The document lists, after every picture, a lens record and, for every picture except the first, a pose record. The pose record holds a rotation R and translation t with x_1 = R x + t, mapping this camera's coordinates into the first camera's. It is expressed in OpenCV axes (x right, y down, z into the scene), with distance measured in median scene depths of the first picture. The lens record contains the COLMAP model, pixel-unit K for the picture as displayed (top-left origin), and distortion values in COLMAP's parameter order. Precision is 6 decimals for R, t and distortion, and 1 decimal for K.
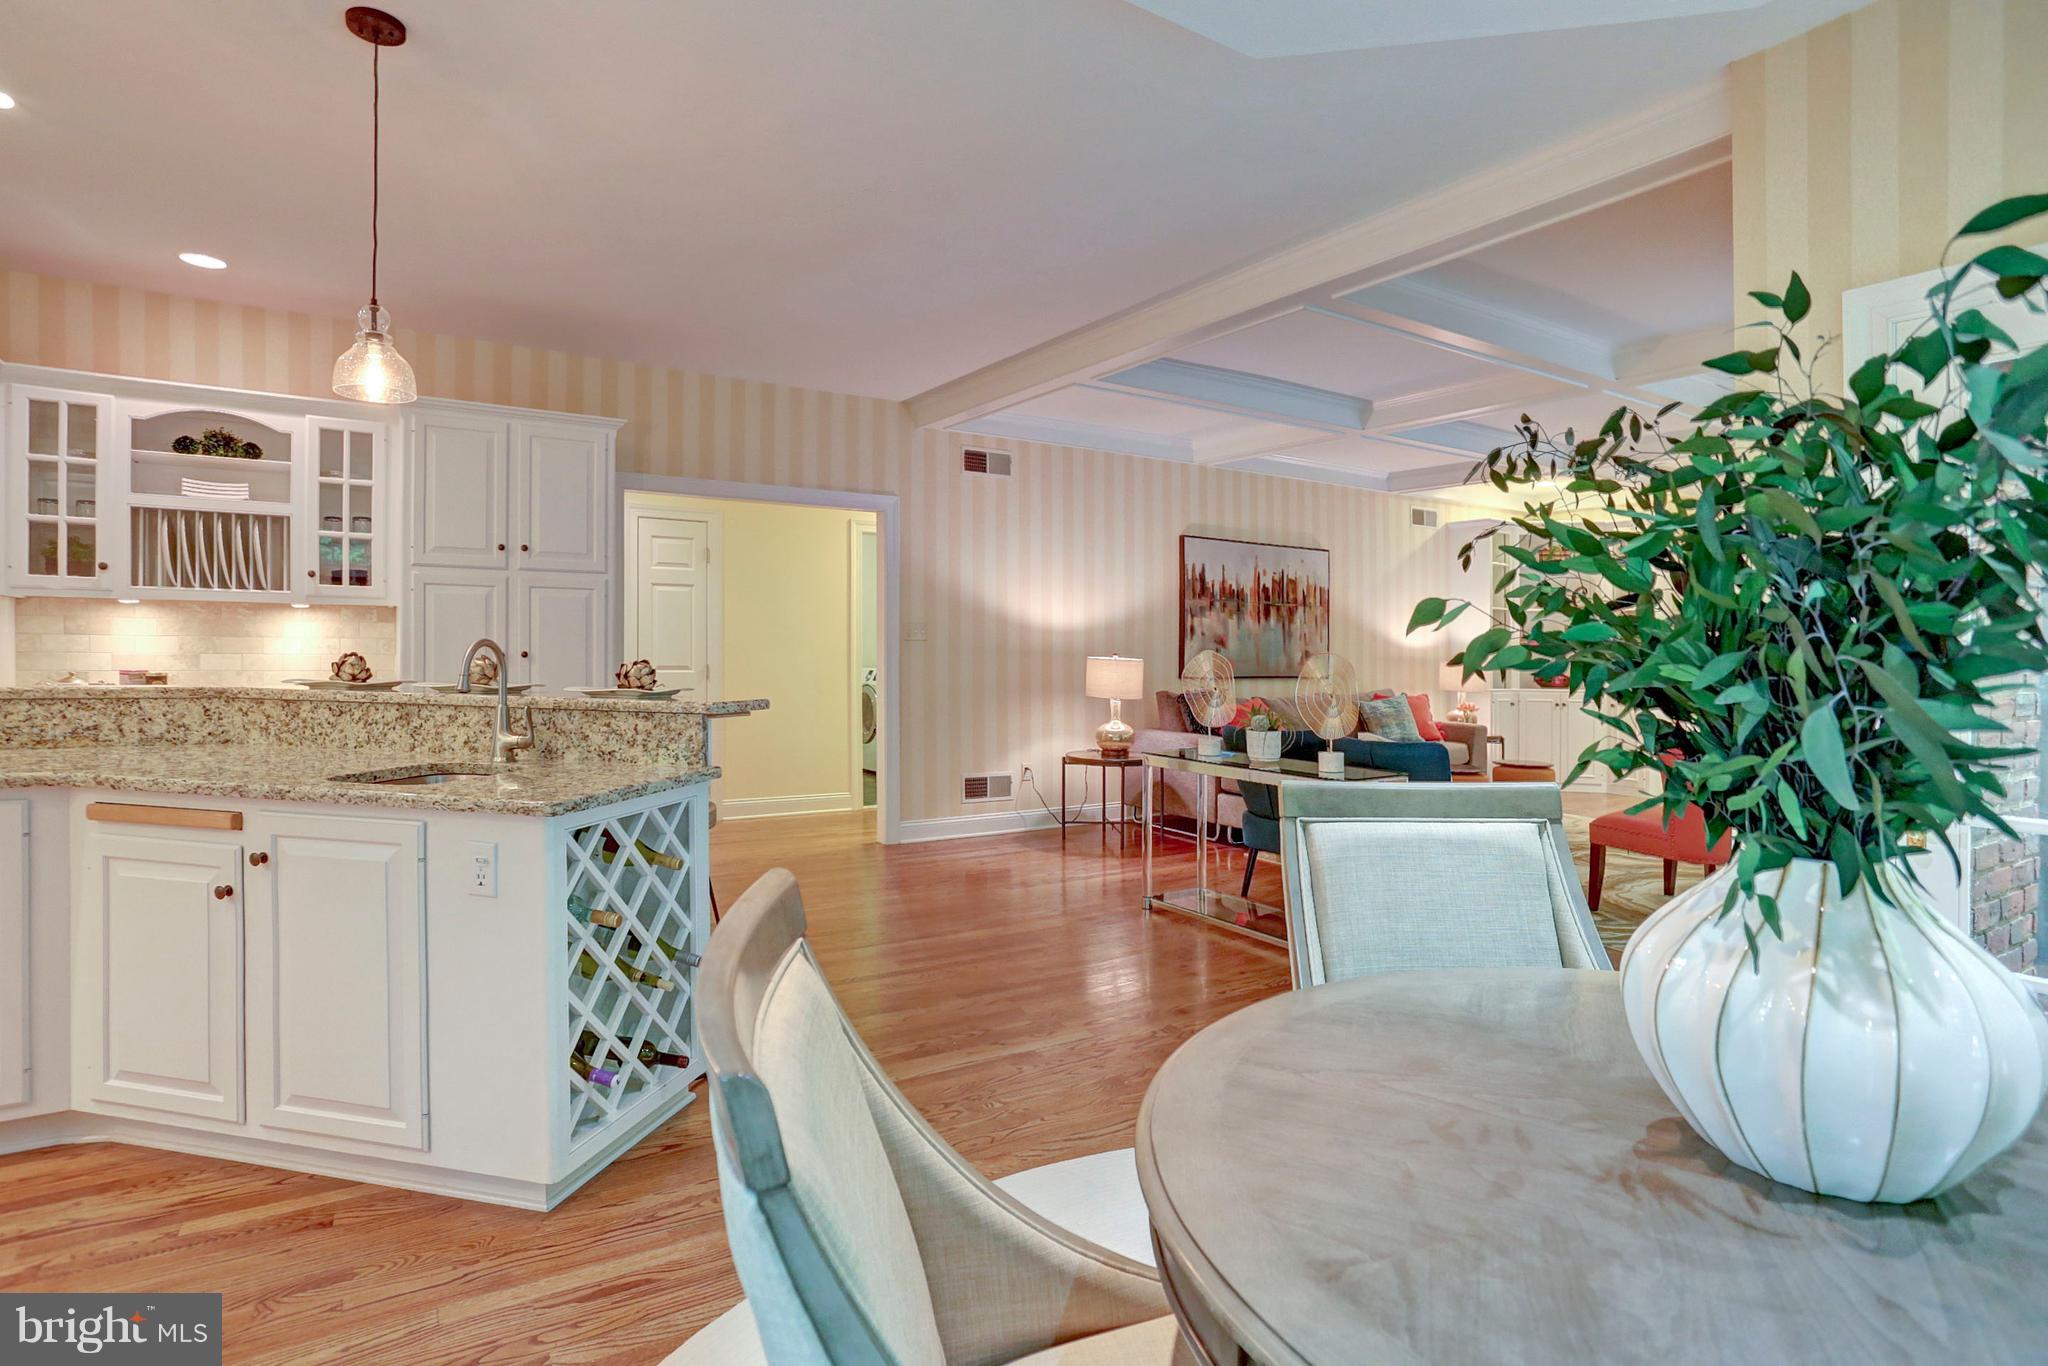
lens RADIAL K [[1053.1, 0, 1042.3], [0, 1053.1, 676.1], [0, 0, 1]] dist [-0.042108, 0.014015]
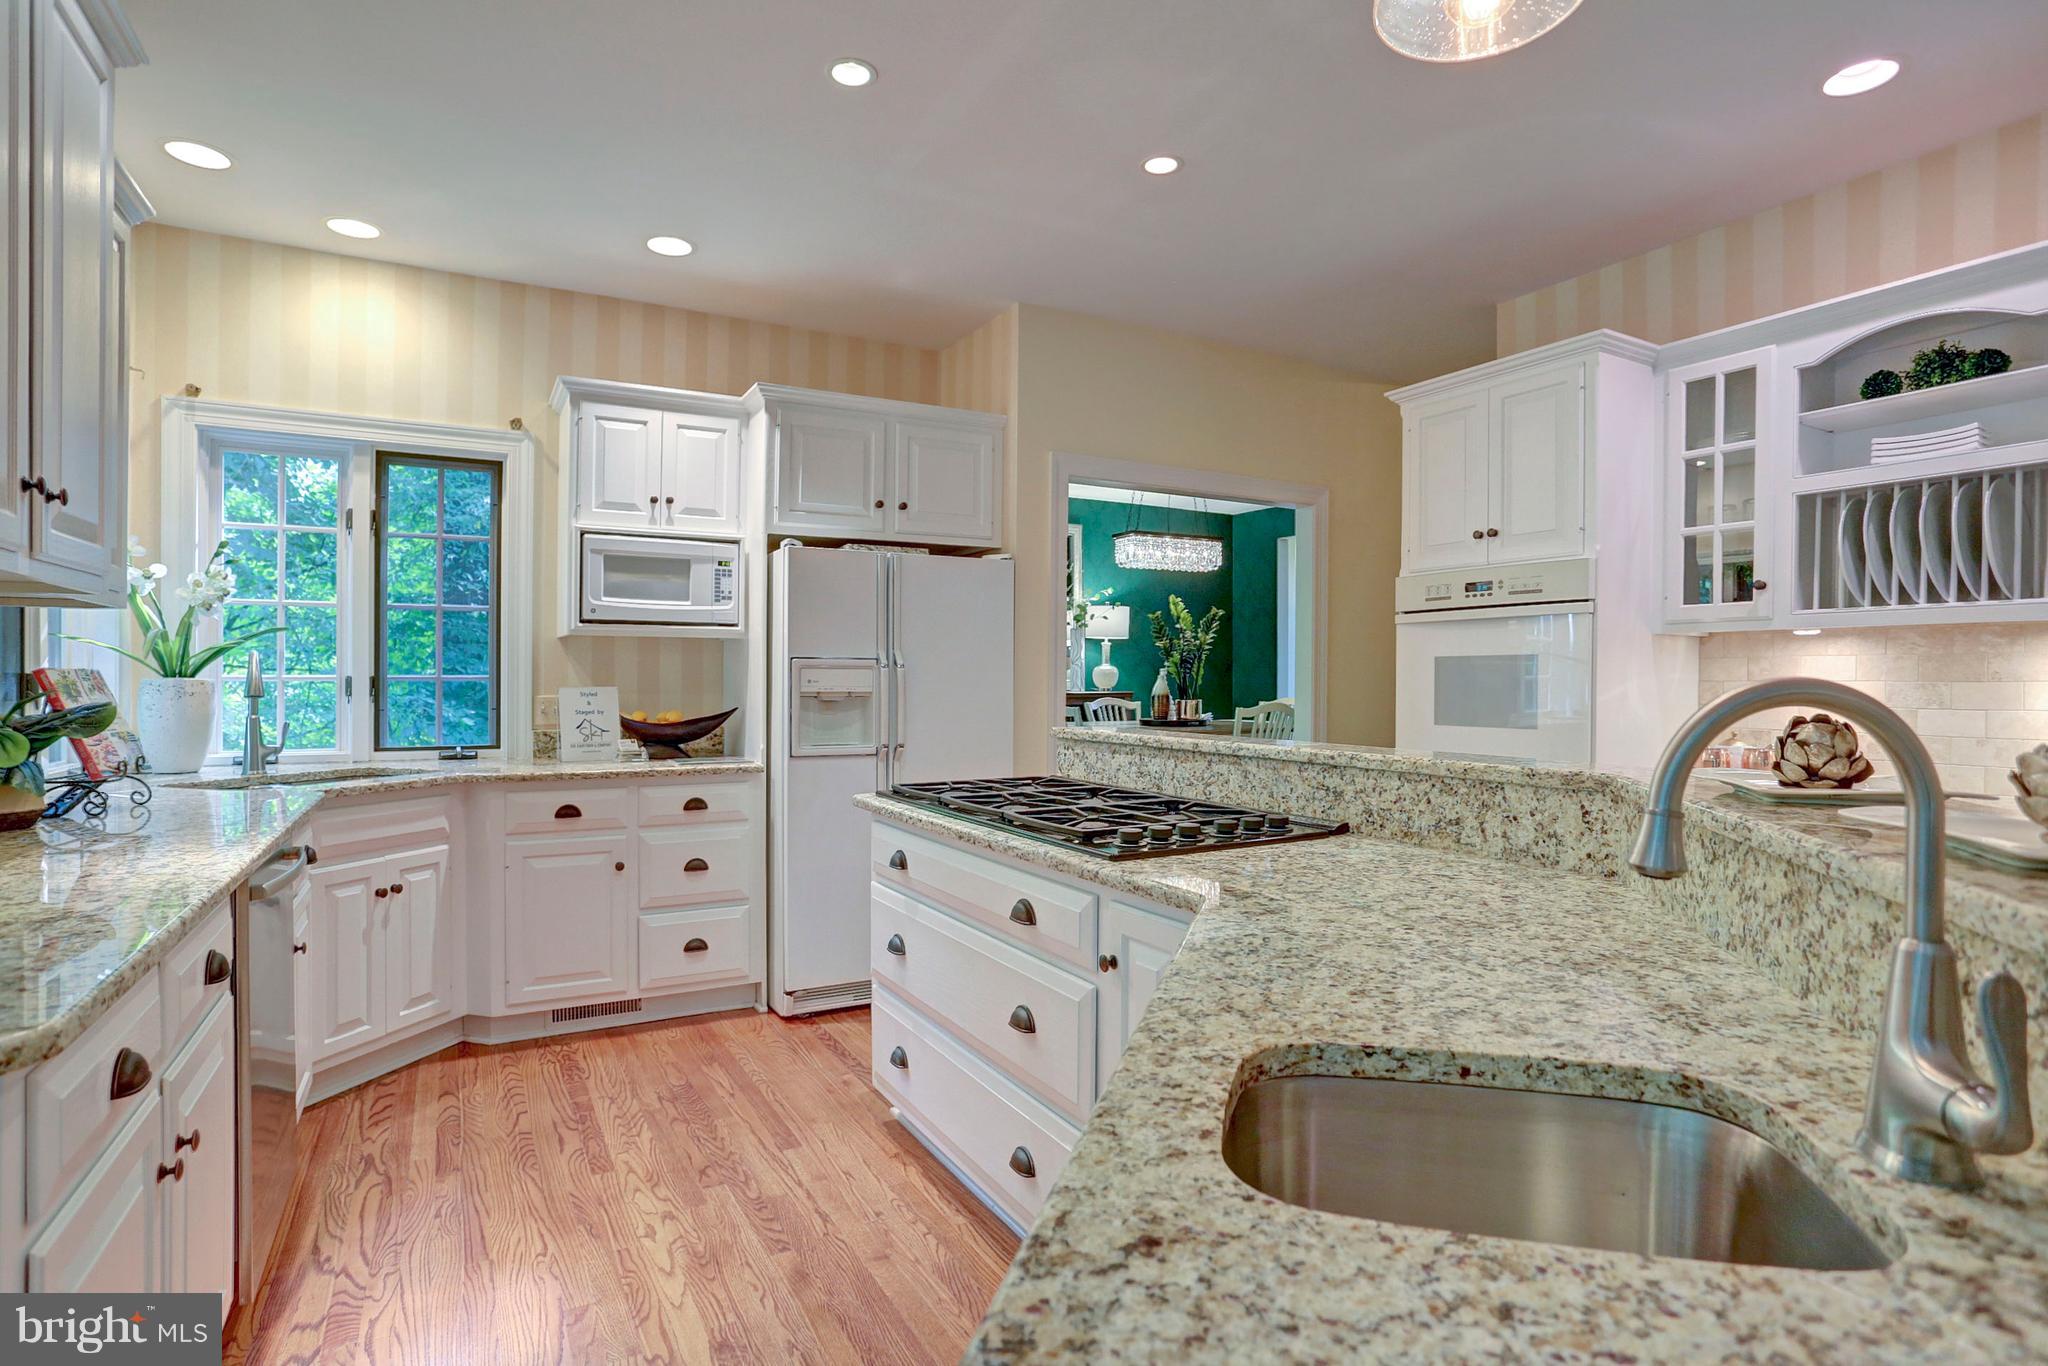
lens RADIAL K [[1053.1, 0, 1033.5], [0, 1053.1, 690.6], [0, 0, 1]] dist [-0.042108, 0.014015]
pose [[-0.044911, -0.003131, -0.998986, -0.167231], [-0.030103, 0.999545, -0.001779, -0.016712], [0.998537, 0.029993, -0.044985, 0.518298]]
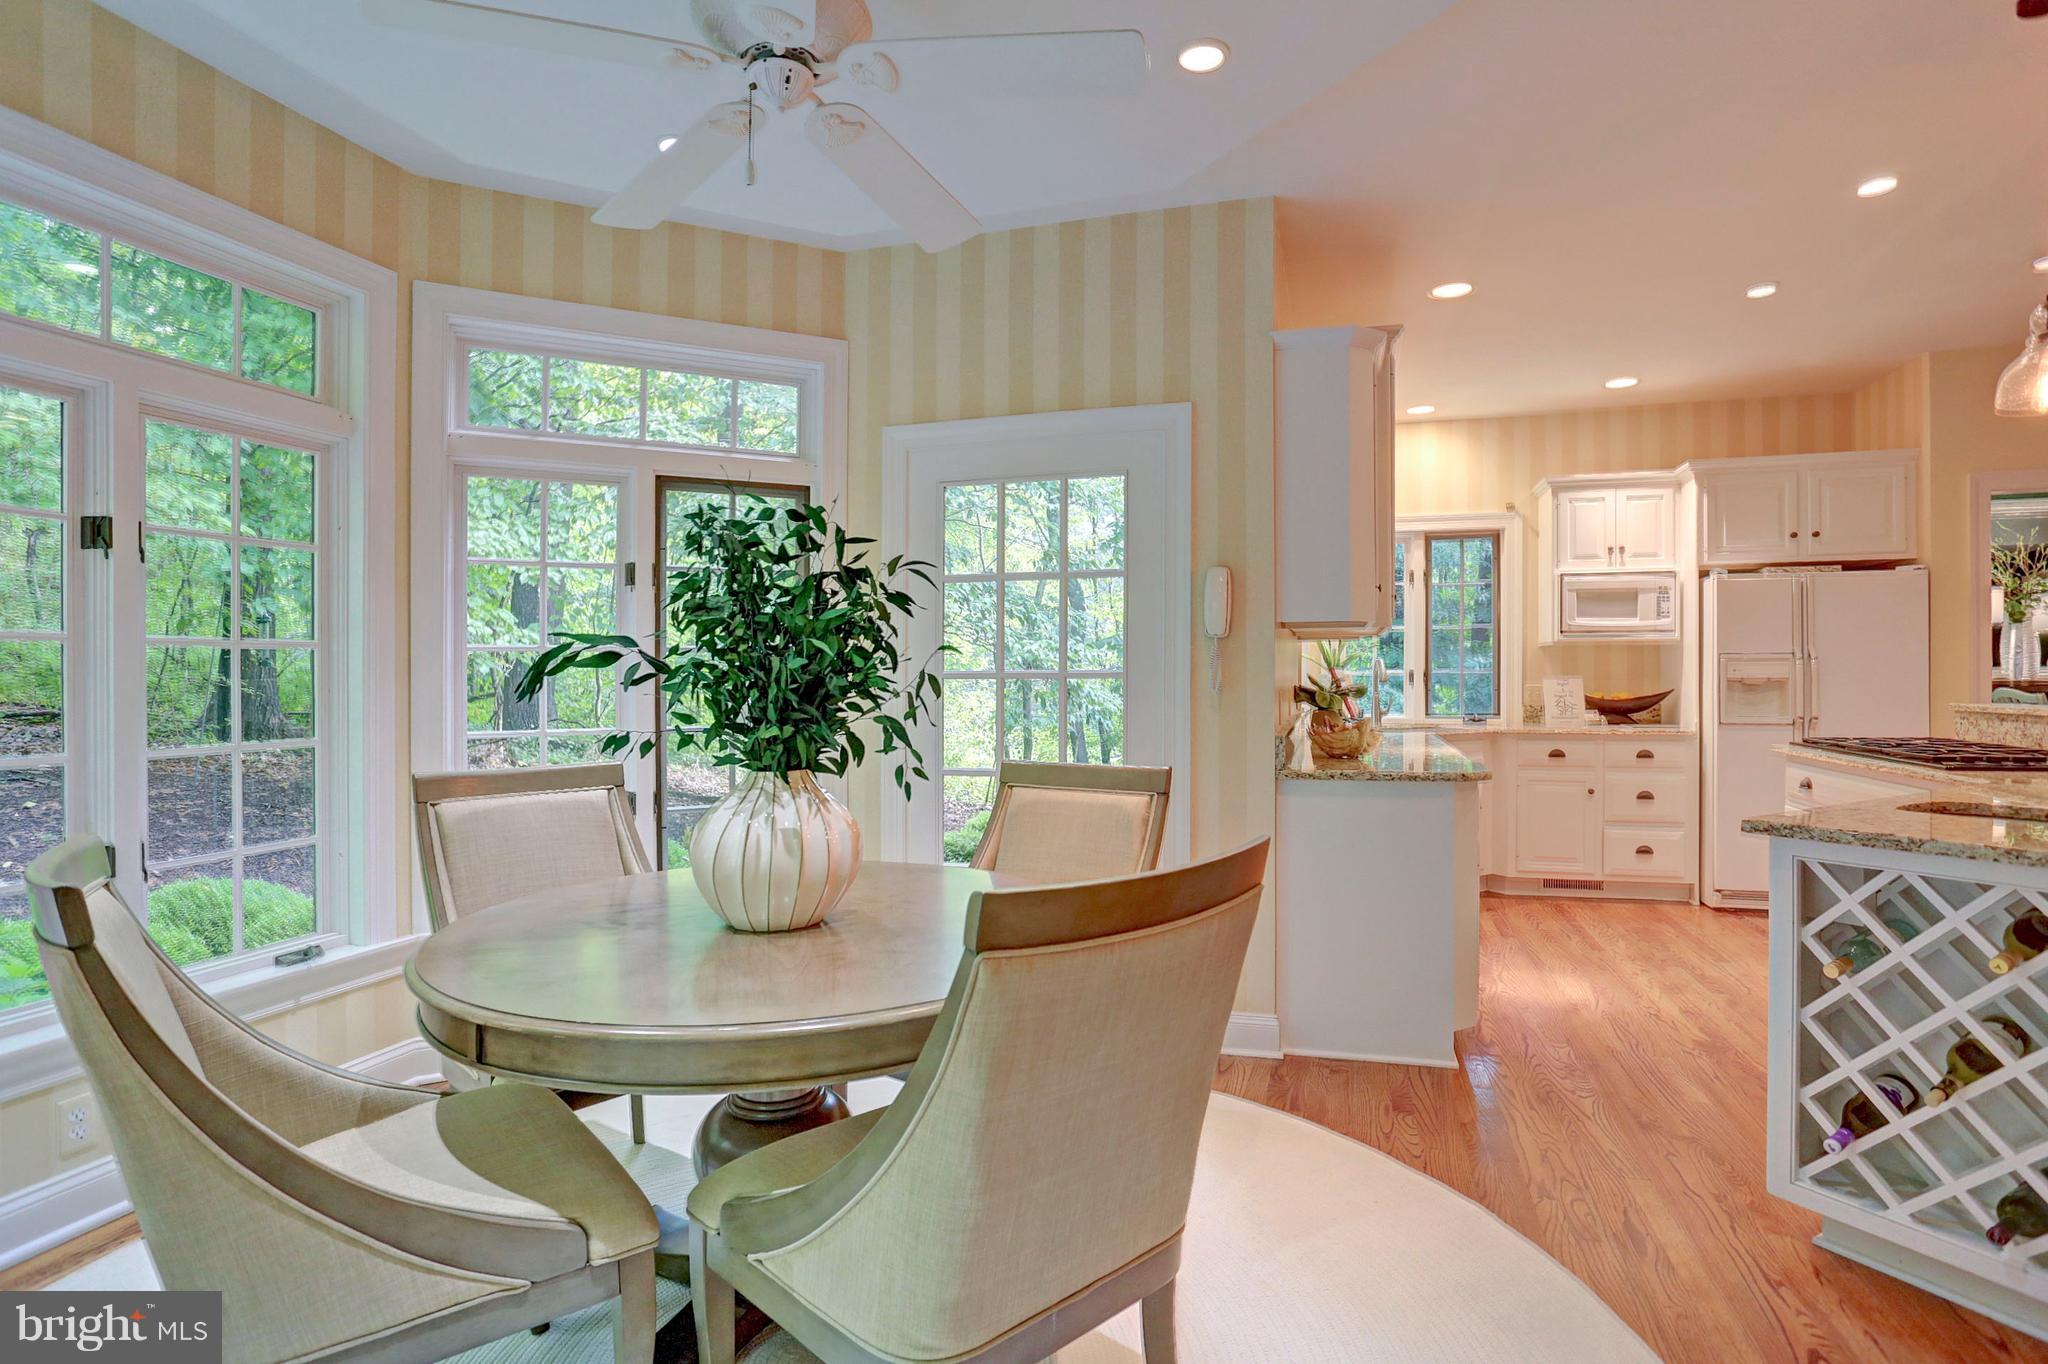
lens RADIAL K [[1053.1, 0, 1006.7], [0, 1053.1, 670.0], [0, 0, 1]] dist [-0.042108, 0.014015]
pose [[-0.753268, -0.015471, -0.657531, 0.395429], [-0.024891, 0.999678, 0.004994, -0.006581], [0.657242, 0.020129, -0.753411, 0.642909]]
